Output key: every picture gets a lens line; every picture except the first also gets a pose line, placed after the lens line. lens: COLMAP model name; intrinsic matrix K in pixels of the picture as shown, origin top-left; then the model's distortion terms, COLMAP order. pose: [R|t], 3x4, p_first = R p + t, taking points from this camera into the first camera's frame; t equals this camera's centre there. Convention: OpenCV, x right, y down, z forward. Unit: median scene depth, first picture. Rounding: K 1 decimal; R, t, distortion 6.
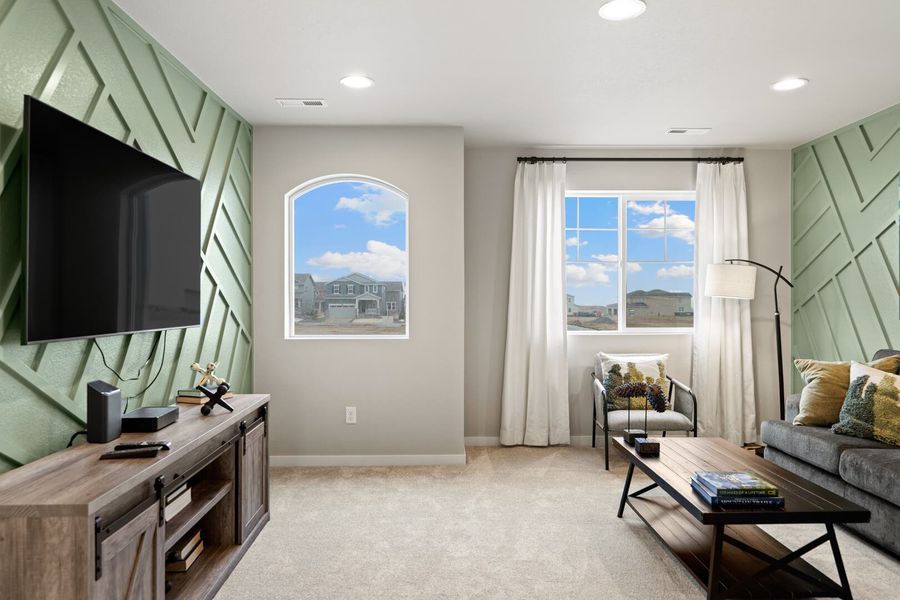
lens RADIAL K [[603.3, 0, 450.1], [0, 603.3, 299.6], [0, 0, 1]] dist [0.012224, 0.002375]
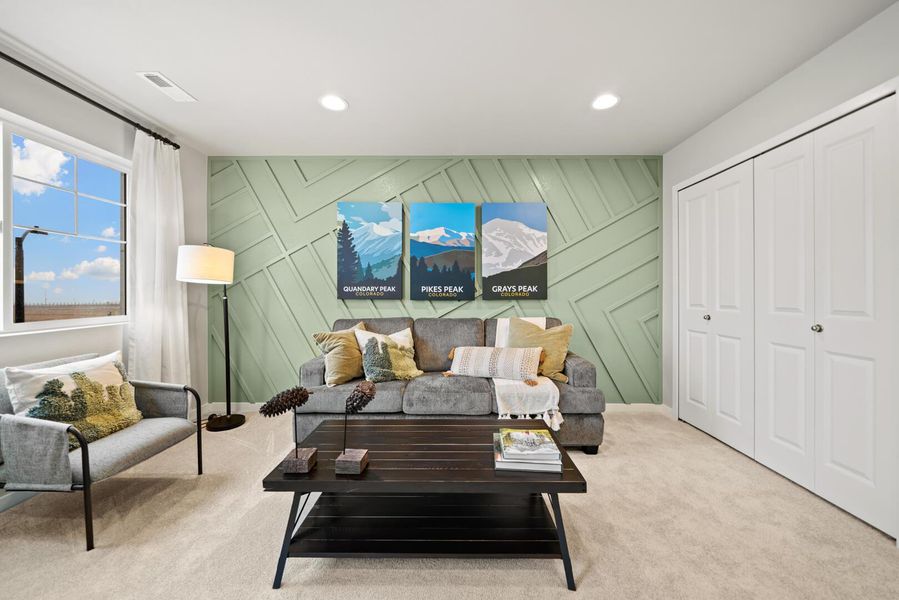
lens RADIAL K [[333.0, 0, 451.2], [0, 333.0, 293.4], [0, 0, 1]] dist [-0.001219, -0.000165]
pose [[0.021700, -0.003890, 0.999757, -0.070505], [-0.000473, 0.999992, 0.003901, 0.012677], [-0.999764, -0.000558, 0.021698, 0.569174]]
